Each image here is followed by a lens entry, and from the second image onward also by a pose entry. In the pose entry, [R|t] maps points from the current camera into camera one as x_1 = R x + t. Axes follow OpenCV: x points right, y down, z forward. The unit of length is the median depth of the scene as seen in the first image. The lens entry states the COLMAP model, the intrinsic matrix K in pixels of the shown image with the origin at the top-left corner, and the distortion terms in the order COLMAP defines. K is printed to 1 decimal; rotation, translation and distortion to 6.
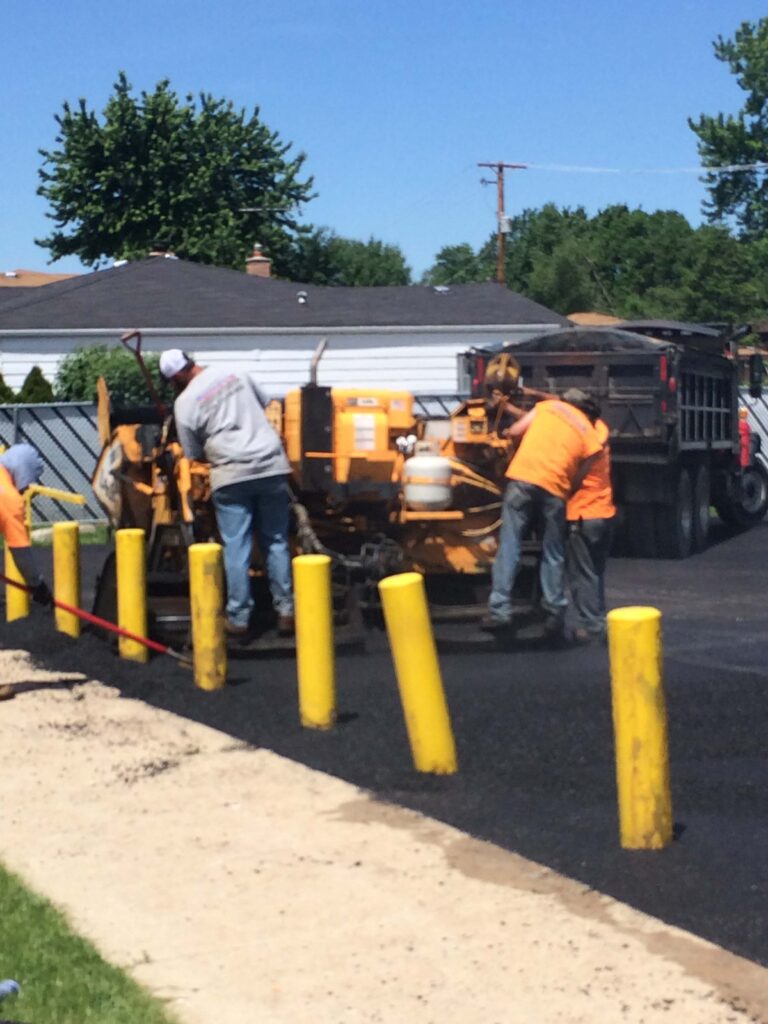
lens RADIAL K [[1947.2, 0, 387.5], [0, 1947.2, 512.5], [0, 0, 1]] dist [0.126916, 0.000000]
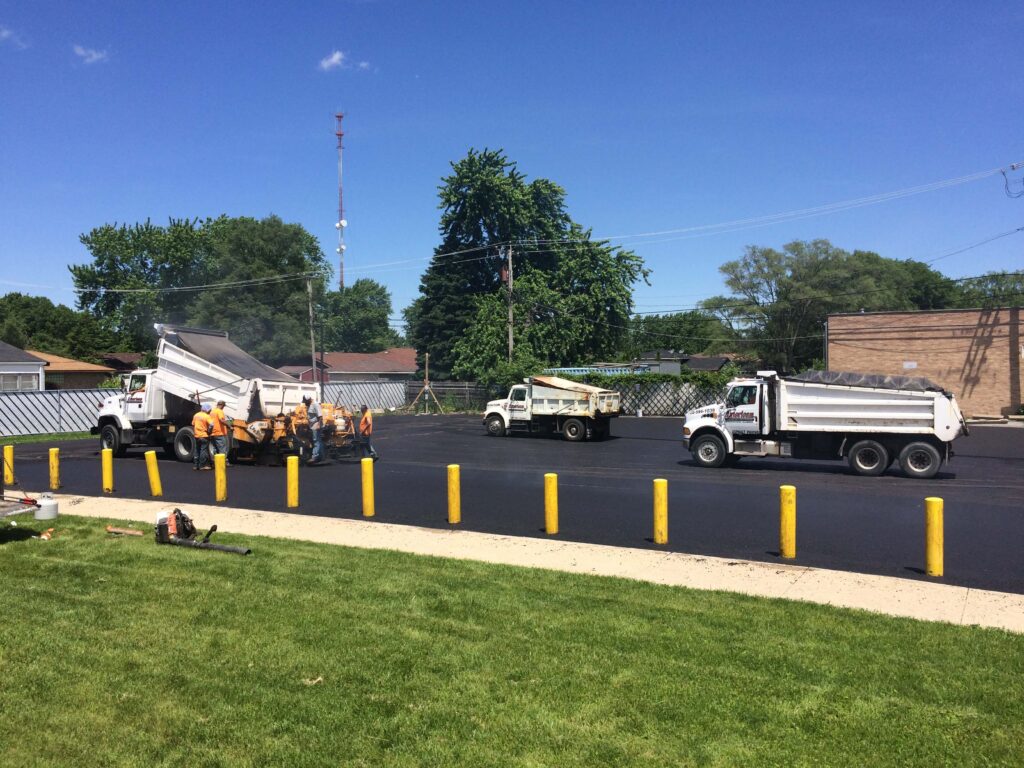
lens RADIAL K [[857.9, 0, 499.8], [0, 857.9, 393.8], [0, 0, 1]] dist [0.017104, -0.022719]
pose [[0.802230, -0.000010, 0.597016, -0.043044], [0.029012, 0.998819, -0.038968, 0.003156], [-0.596310, 0.048582, 0.801283, -0.102518]]
